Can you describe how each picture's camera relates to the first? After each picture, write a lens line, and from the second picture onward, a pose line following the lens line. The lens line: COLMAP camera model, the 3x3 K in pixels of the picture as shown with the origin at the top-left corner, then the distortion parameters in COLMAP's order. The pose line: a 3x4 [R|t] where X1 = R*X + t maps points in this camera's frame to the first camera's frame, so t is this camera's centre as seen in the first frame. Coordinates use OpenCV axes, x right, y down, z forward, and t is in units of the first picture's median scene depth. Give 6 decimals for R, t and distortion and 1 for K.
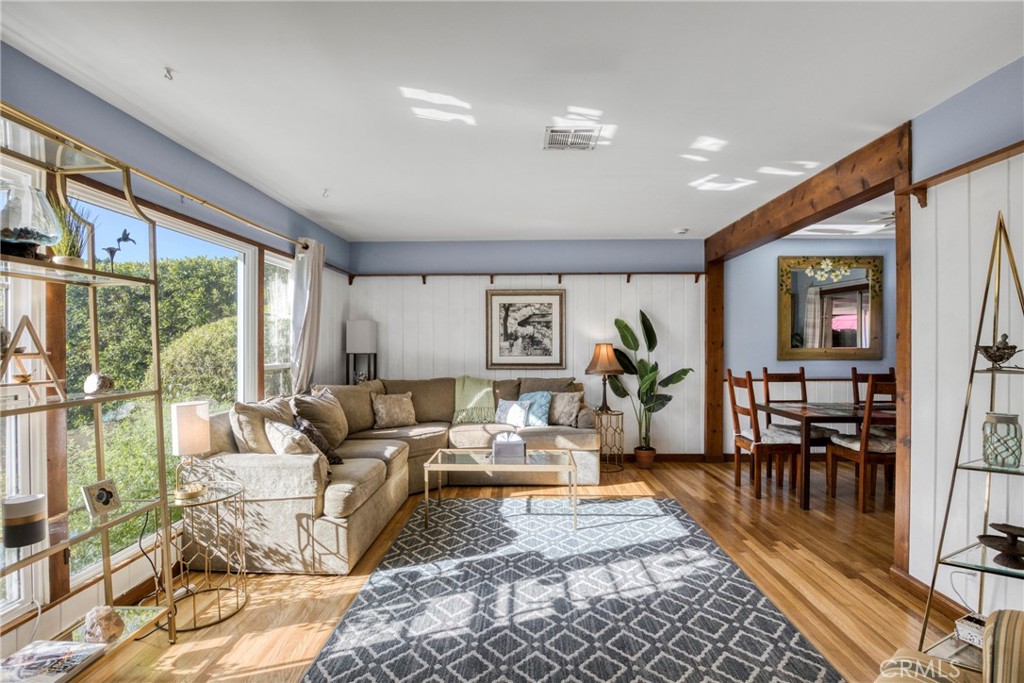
lens RADIAL K [[474.0, 0, 509.3], [0, 474.0, 343.0], [0, 0, 1]] dist [-0.027726, 0.001646]
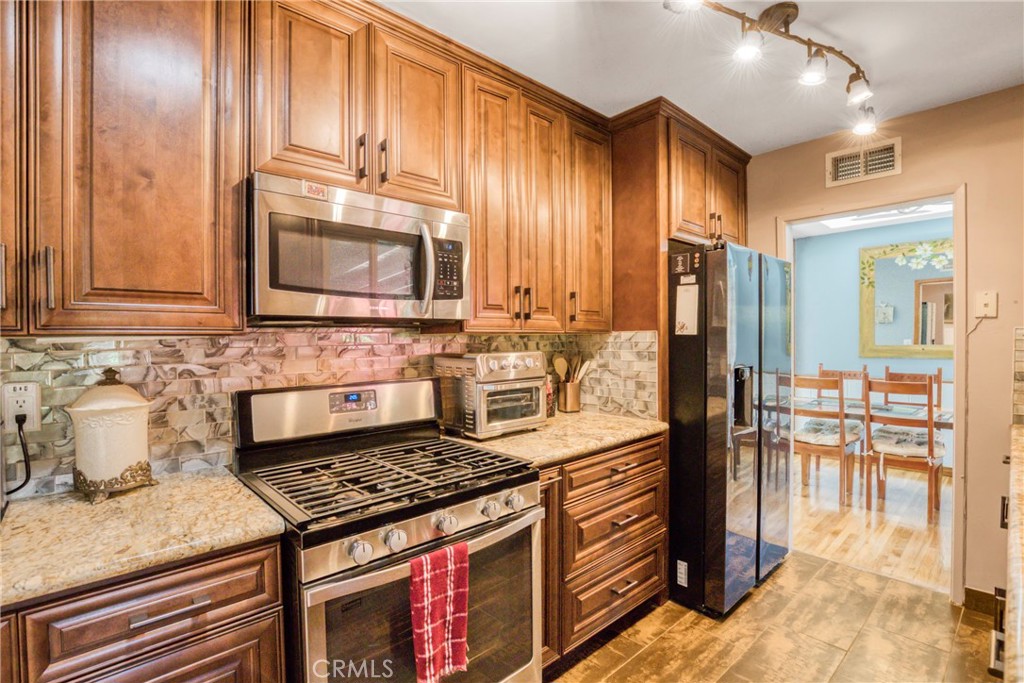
lens RADIAL K [[474.0, 0, 522.6], [0, 474.0, 341.4], [0, 0, 1]] dist [-0.027726, 0.001646]
pose [[0.705006, -0.007894, -0.709157, 0.763859], [0.017284, 0.999832, 0.006053, -0.013566], [0.708991, -0.016525, 0.705024, -0.155688]]
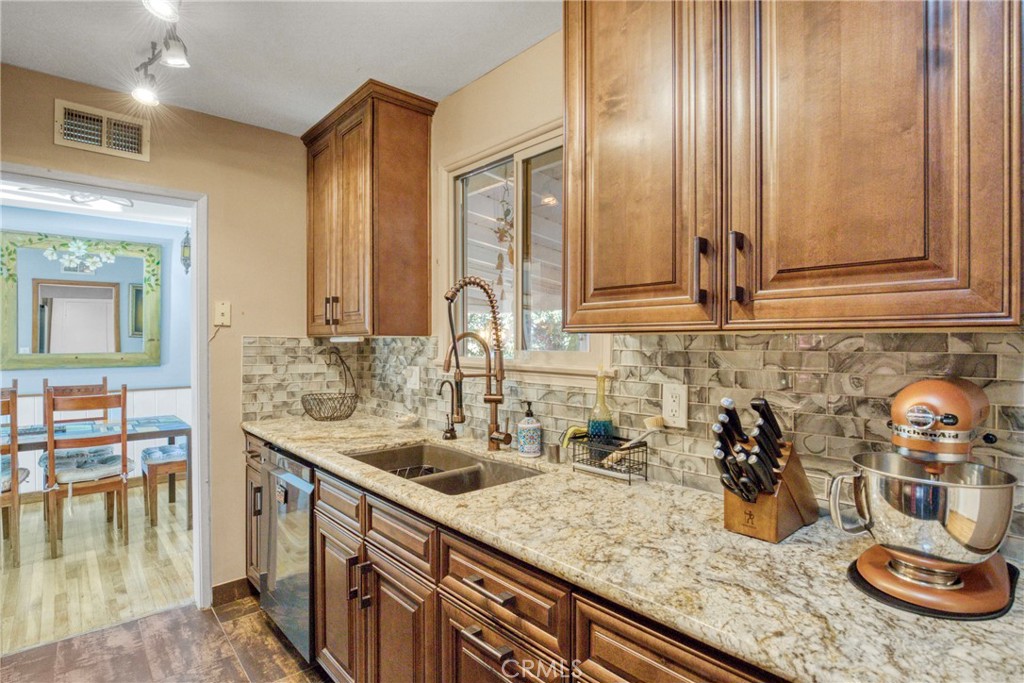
lens RADIAL K [[503.7, 0, 493.2], [0, 503.7, 340.8], [0, 0, 1]] dist [-0.024438, -0.000642]
pose [[0.726825, -0.001065, 0.686822, 0.614452], [-0.001471, 0.999994, 0.003107, -0.012785], [-0.686822, -0.003269, 0.726819, -0.093766]]
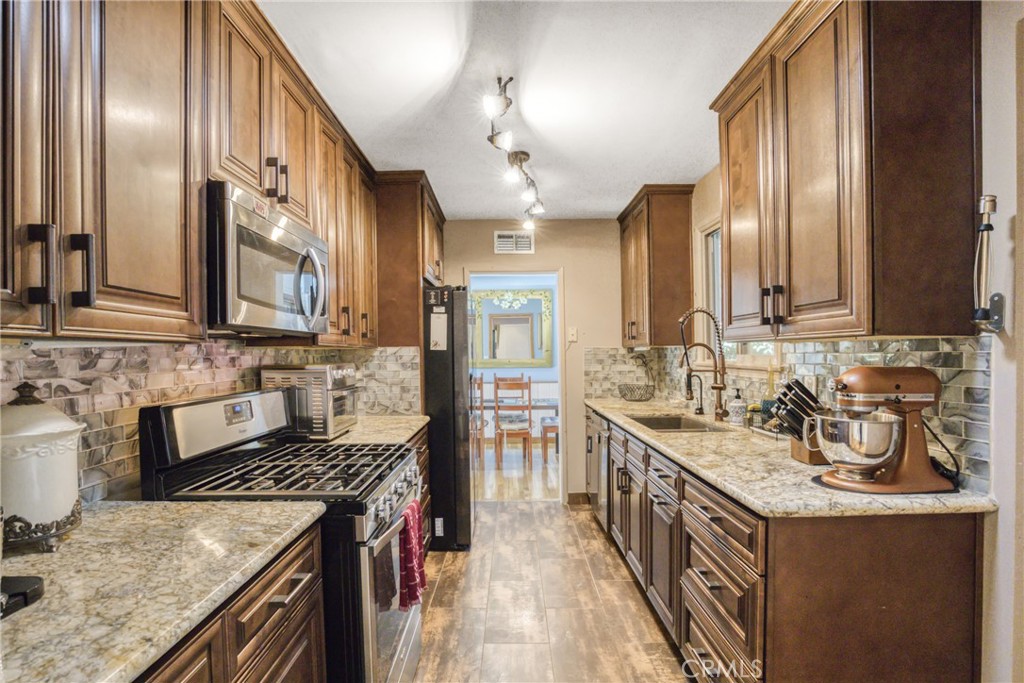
lens RADIAL K [[474.0, 0, 510.8], [0, 474.0, 349.9], [0, 0, 1]] dist [-0.027726, 0.001646]
pose [[0.998707, -0.014664, 0.048666, 0.615974], [0.014777, 0.999889, -0.001964, -0.011838], [-0.048631, 0.002681, 0.998813, -0.348071]]
